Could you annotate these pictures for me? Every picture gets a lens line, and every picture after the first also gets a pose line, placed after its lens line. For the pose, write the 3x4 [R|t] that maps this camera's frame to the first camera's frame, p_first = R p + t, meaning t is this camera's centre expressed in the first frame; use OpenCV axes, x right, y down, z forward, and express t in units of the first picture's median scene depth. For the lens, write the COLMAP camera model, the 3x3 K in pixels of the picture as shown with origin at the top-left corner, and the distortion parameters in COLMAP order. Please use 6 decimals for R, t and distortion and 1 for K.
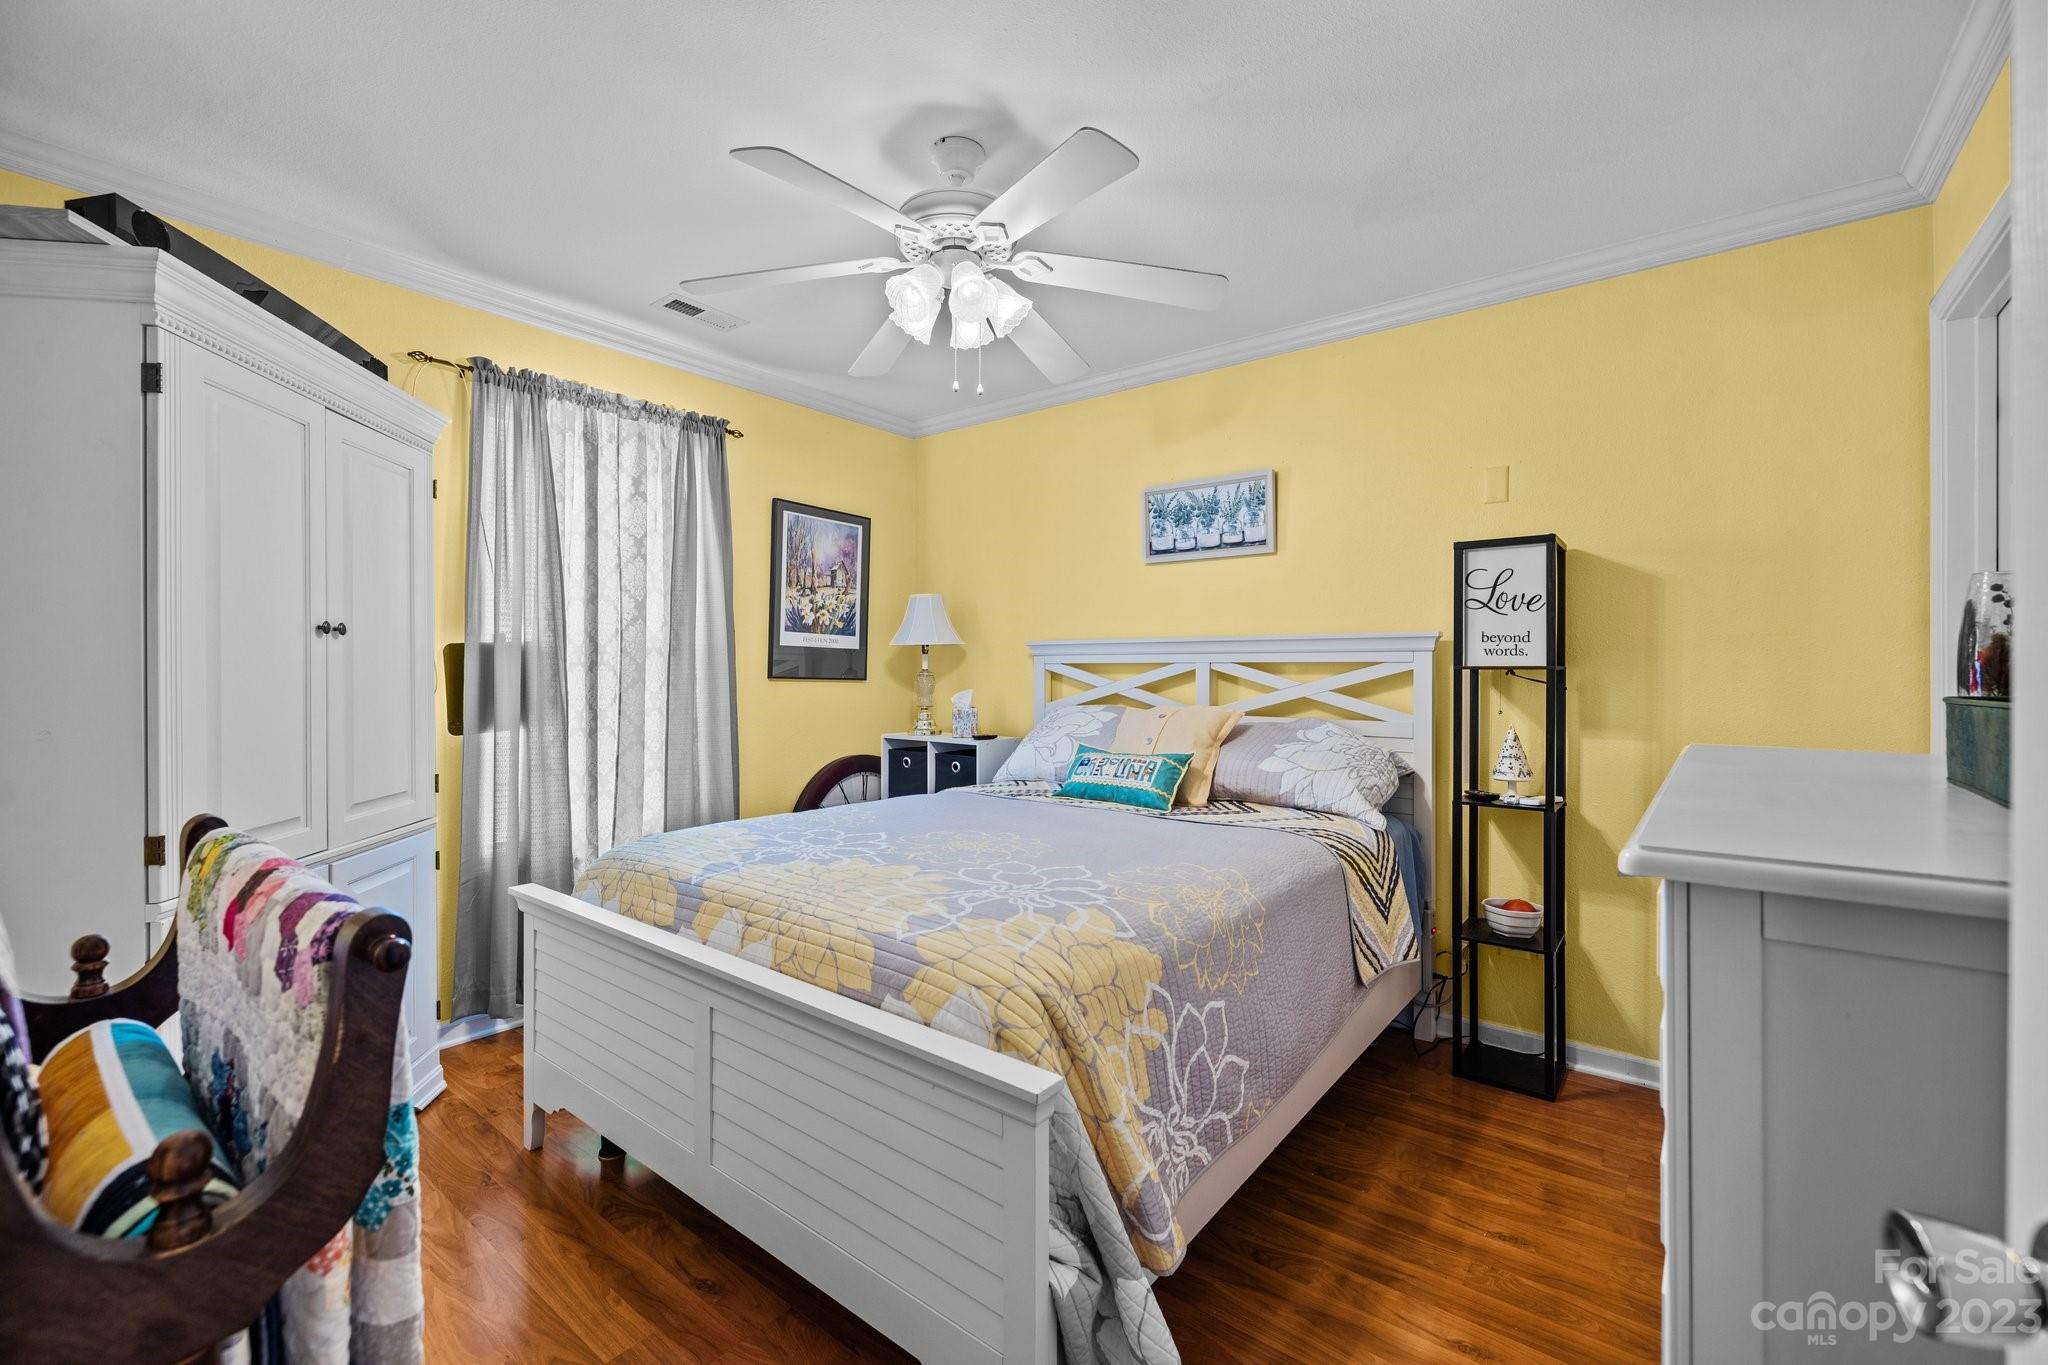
lens RADIAL K [[860.7, 0, 1016.7], [0, 860.7, 678.6], [0, 0, 1]] dist [-0.001383, -0.000092]
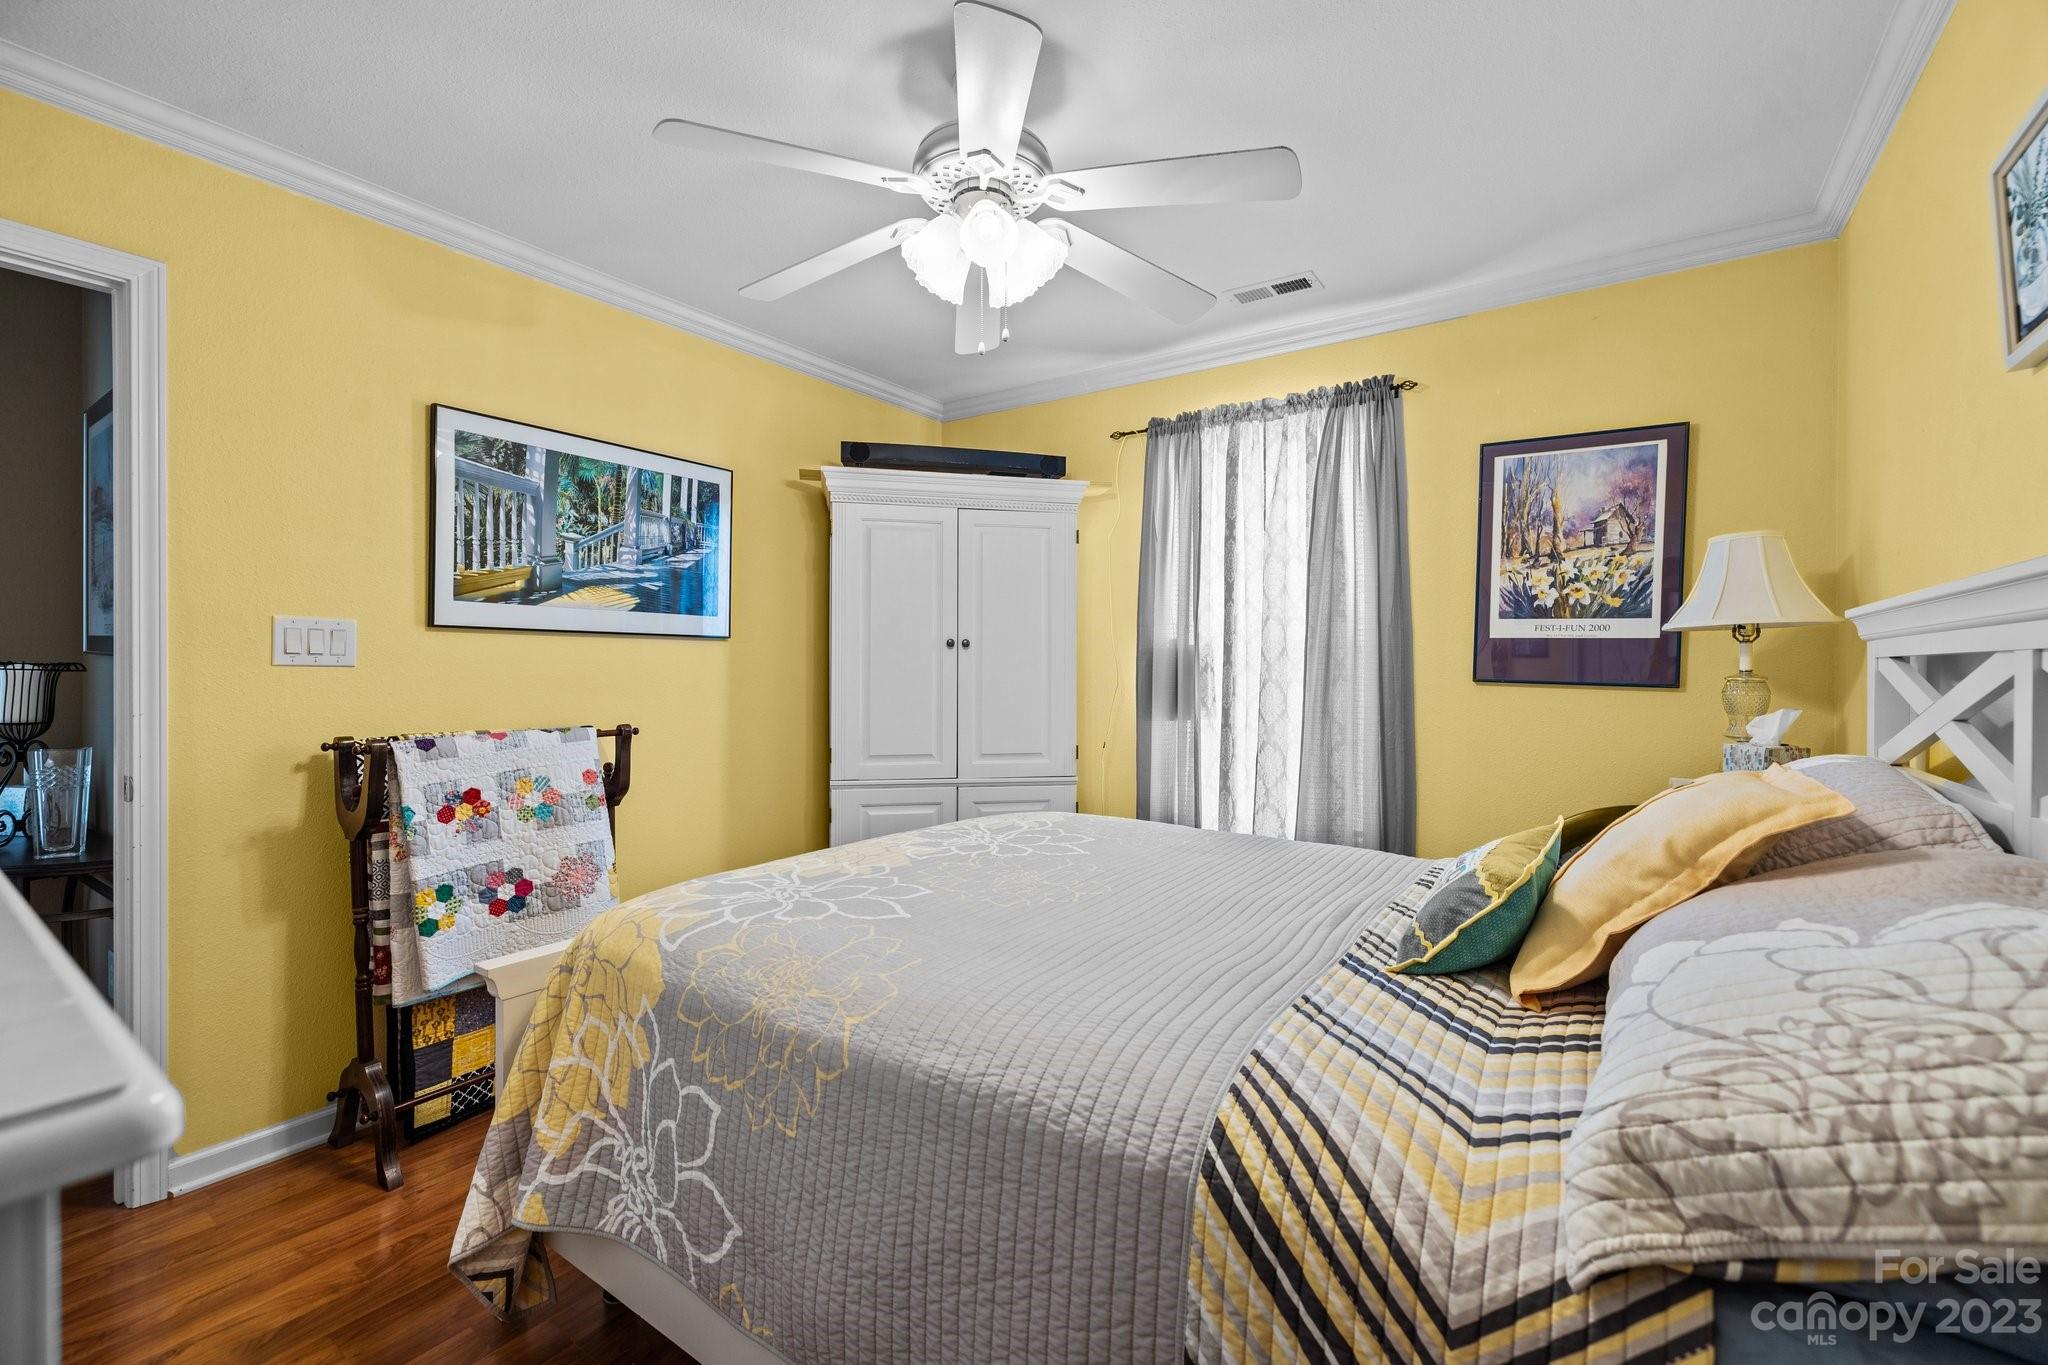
lens RADIAL K [[860.7, 0, 1016.9], [0, 860.7, 674.8], [0, 0, 1]] dist [-0.001383, -0.000092]
pose [[0.061109, 0.009134, -0.998089, 0.447153], [-0.013392, 0.999876, 0.008331, -0.006936], [0.998041, 0.012857, 0.061223, 0.536274]]
